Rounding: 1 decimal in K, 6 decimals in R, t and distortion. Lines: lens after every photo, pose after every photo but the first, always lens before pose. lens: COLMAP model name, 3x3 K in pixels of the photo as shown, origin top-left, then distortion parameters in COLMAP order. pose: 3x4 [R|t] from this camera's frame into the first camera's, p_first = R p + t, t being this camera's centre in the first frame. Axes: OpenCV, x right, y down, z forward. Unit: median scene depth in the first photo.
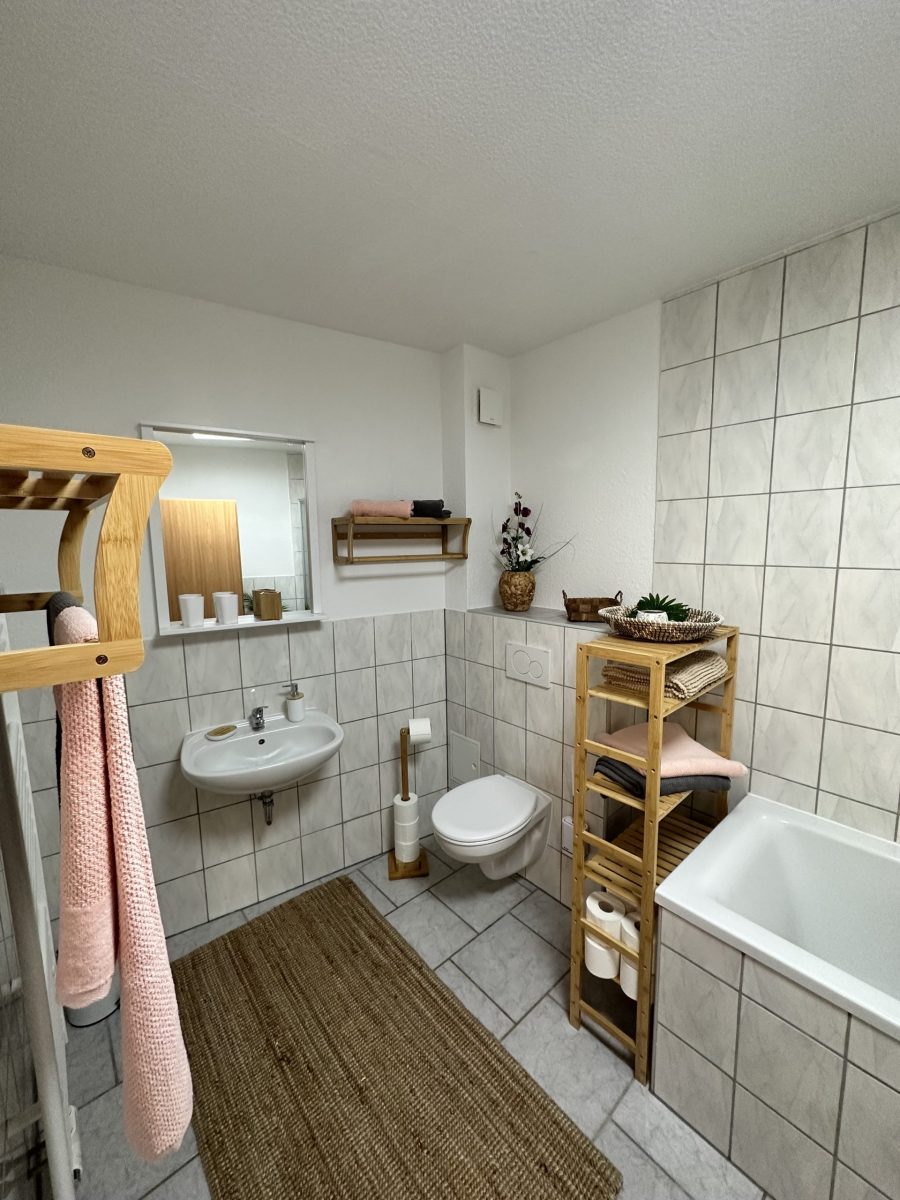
lens RADIAL K [[477.9, 0, 450.0], [0, 477.9, 600.0], [0, 0, 1]] dist [-0.000420, 0.000185]
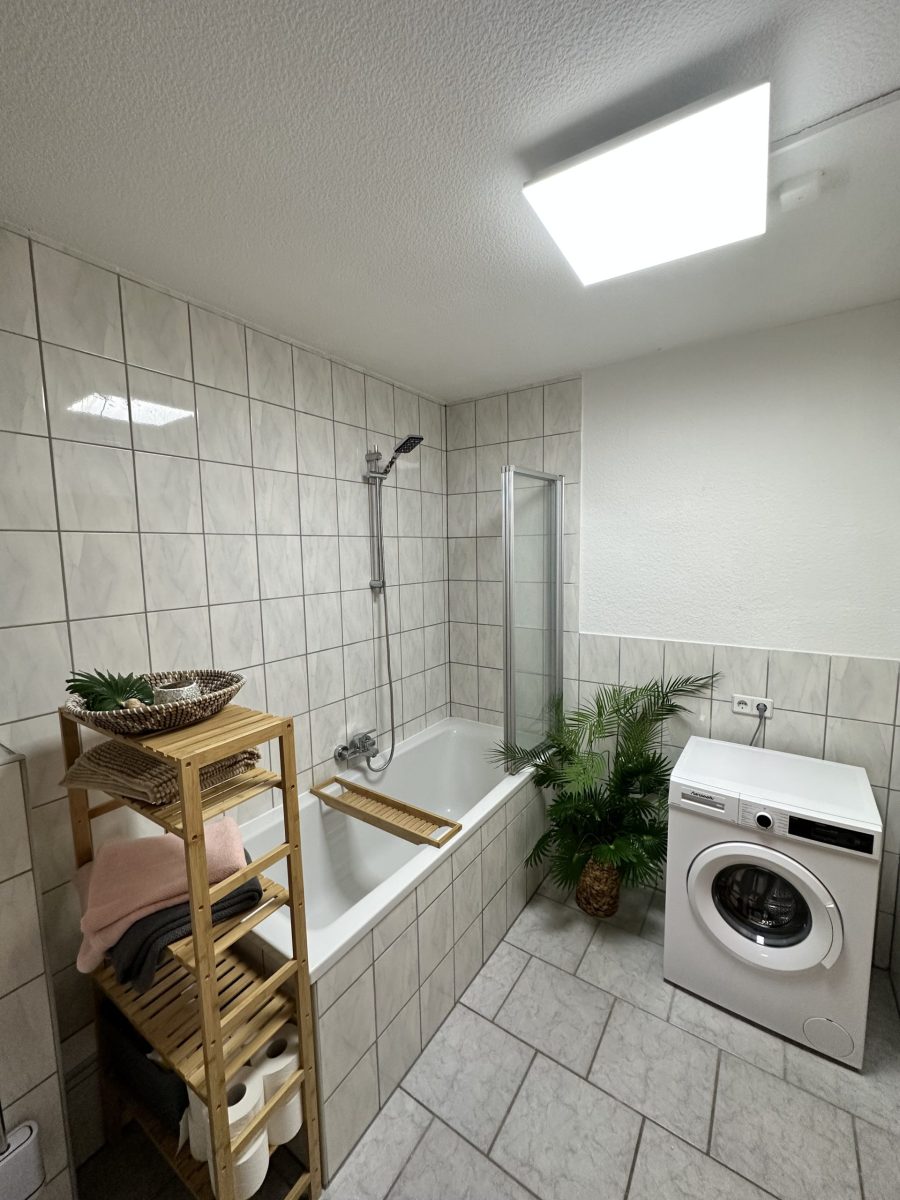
lens RADIAL K [[477.8, 0, 450.0], [0, 477.8, 600.0], [0, 0, 1]] dist [-0.002786, 0.000921]
pose [[-0.252061, -0.077892, 0.964572, -0.385433], [0.144517, 0.982548, 0.117108, -0.127473], [-0.956859, 0.168916, -0.236405, 0.722398]]
